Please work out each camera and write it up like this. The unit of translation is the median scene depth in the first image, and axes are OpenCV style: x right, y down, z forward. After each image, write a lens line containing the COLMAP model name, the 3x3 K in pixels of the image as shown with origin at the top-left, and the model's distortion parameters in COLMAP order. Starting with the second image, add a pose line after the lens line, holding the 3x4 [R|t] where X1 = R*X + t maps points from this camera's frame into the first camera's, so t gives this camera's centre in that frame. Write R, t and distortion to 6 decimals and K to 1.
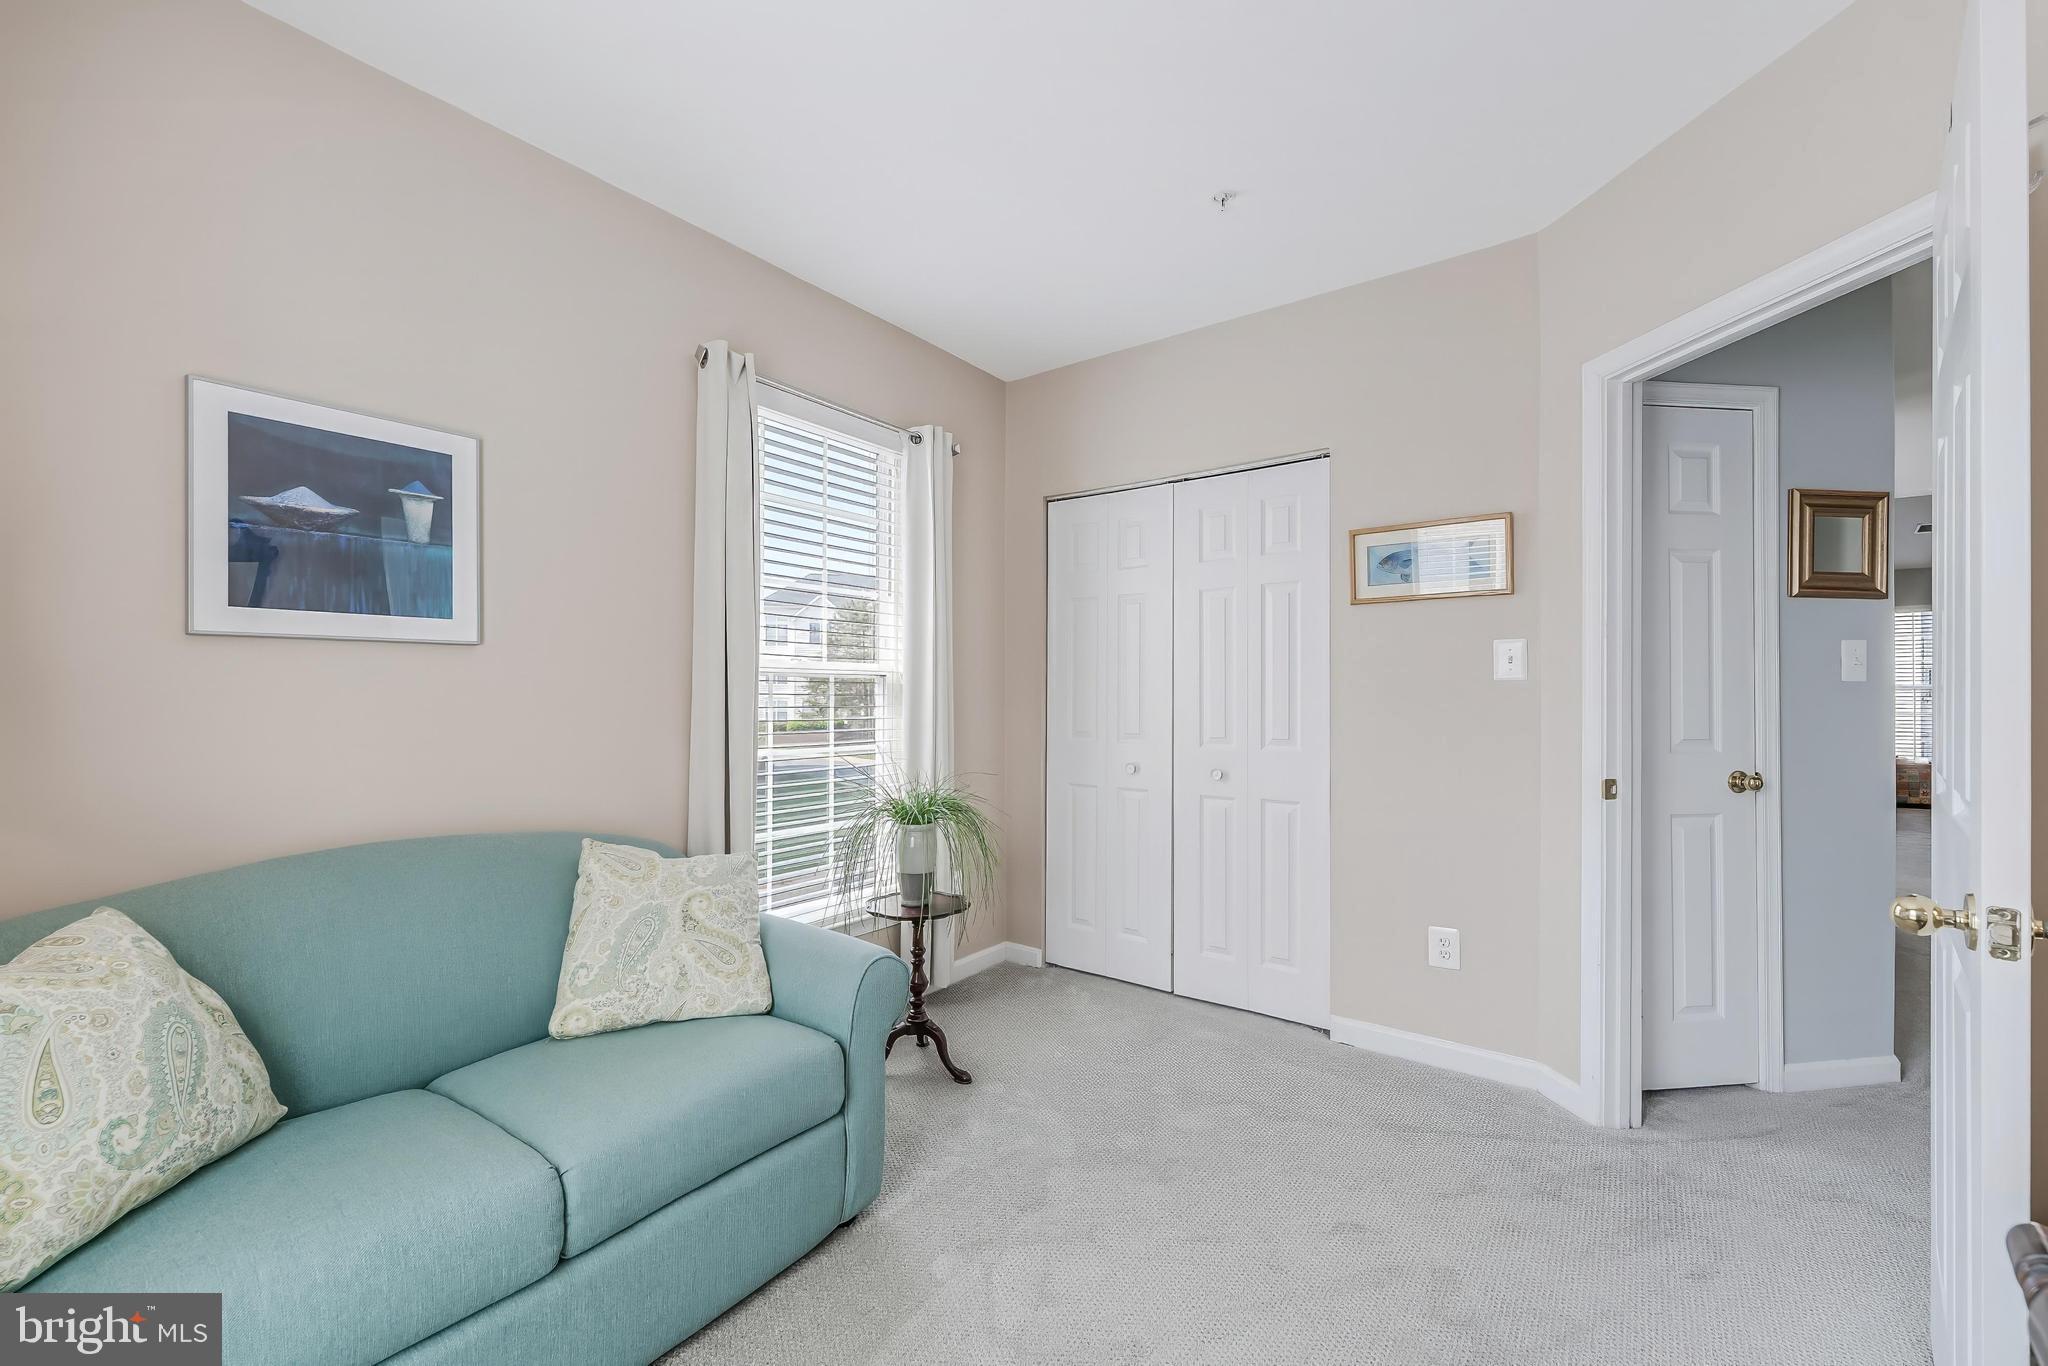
lens RADIAL K [[827.6, 0, 1028.0], [0, 827.6, 691.3], [0, 0, 1]] dist [0.002463, -0.001196]
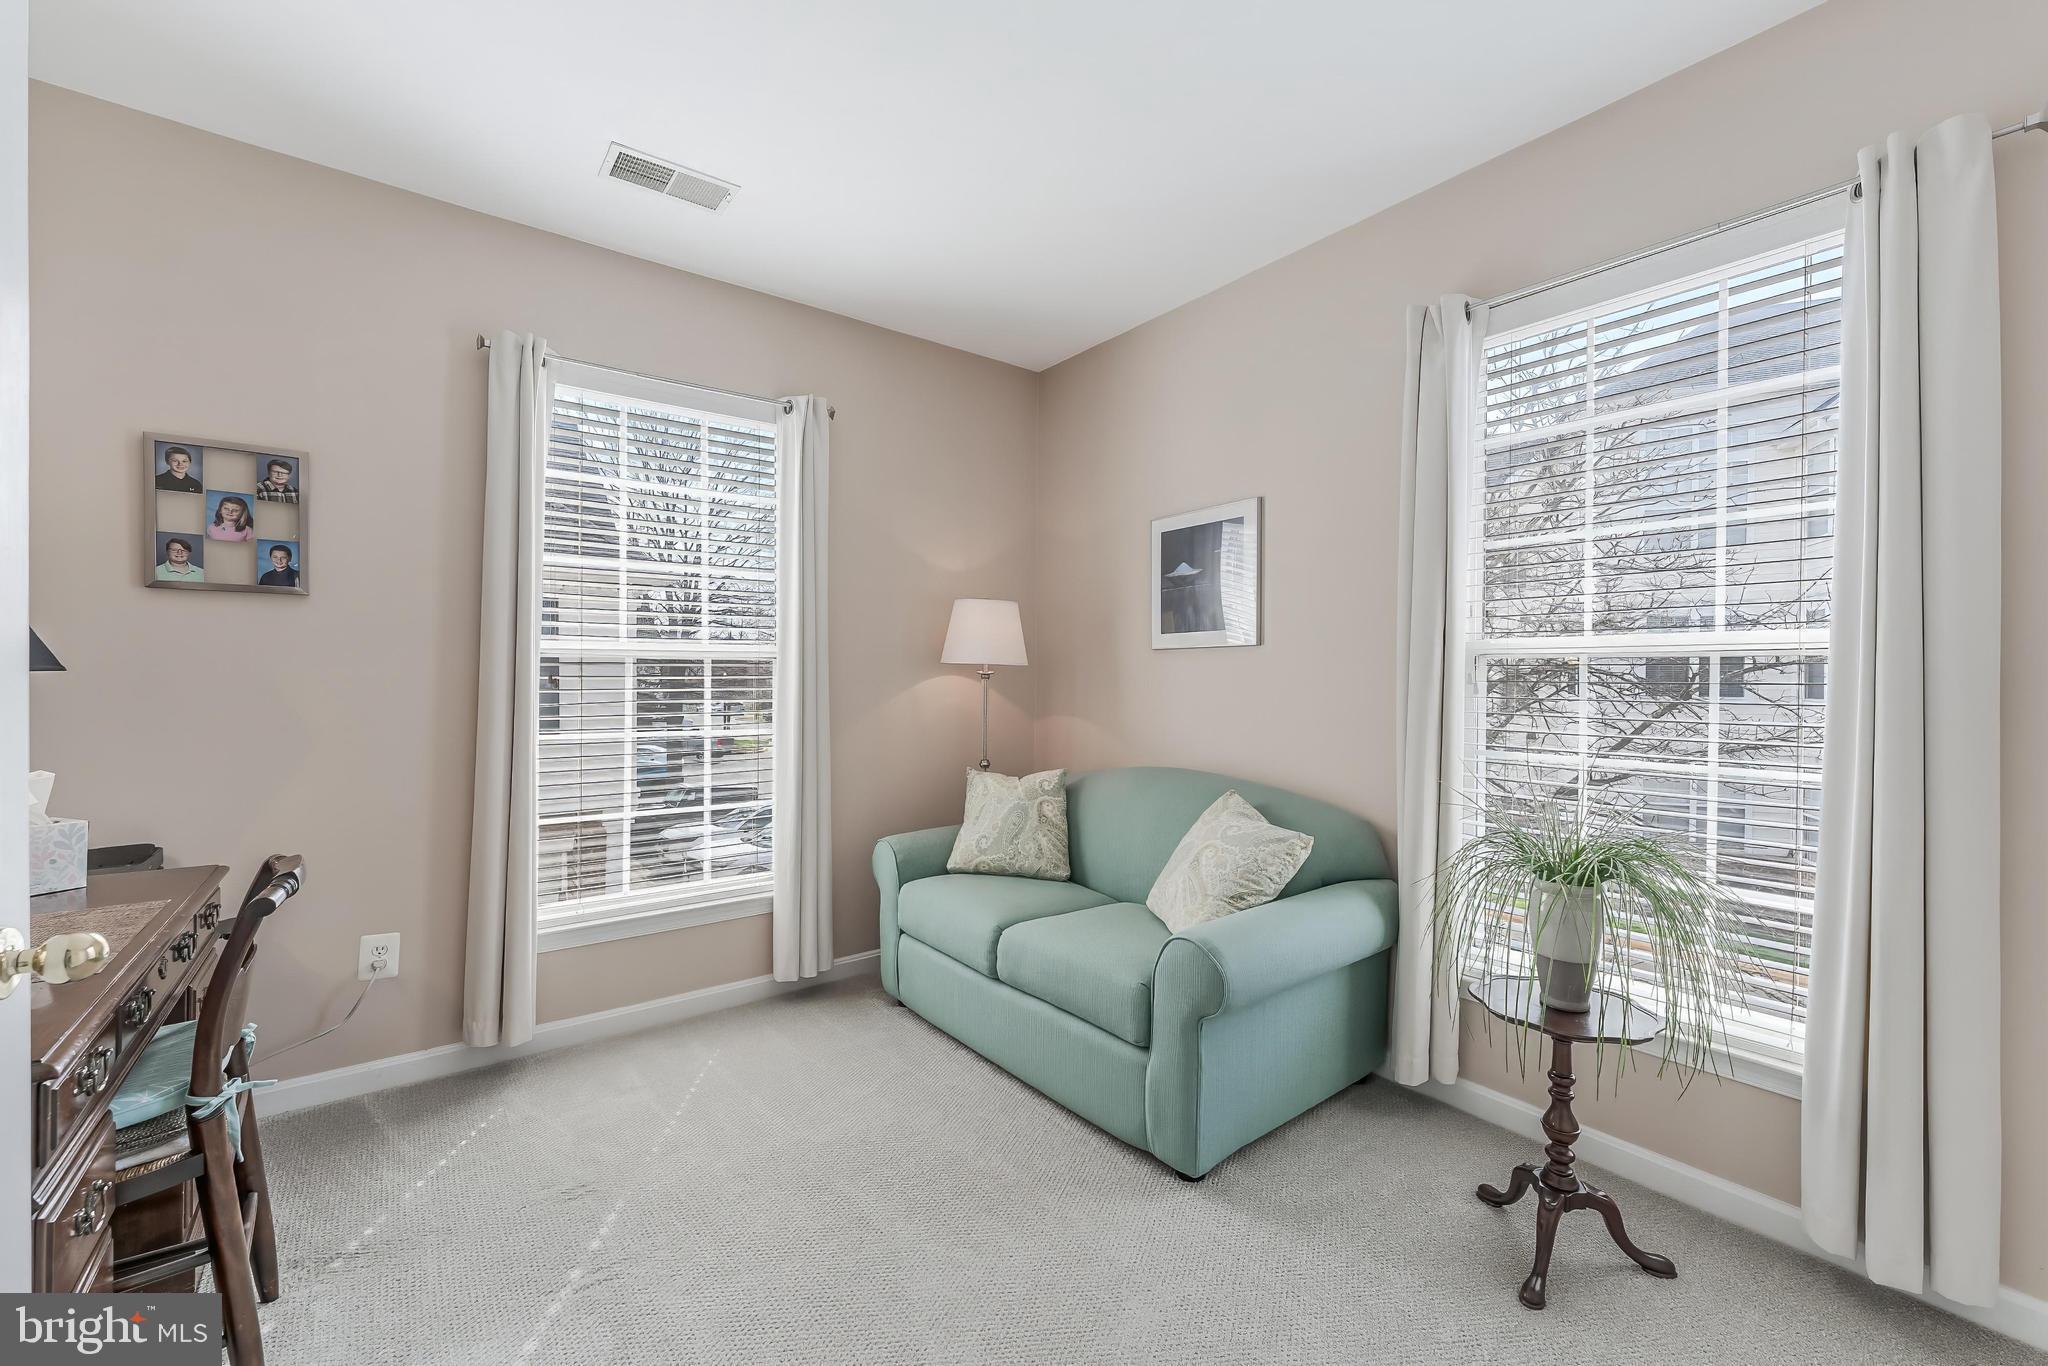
lens RADIAL K [[827.6, 0, 1030.3], [0, 827.6, 681.7], [0, 0, 1]] dist [0.002463, -0.001196]
pose [[-0.268503, 0.000709, -0.963279, 0.965962], [-0.003178, 0.999994, 0.001622, 0.006450], [0.963274, 0.003497, -0.268499, 1.227636]]
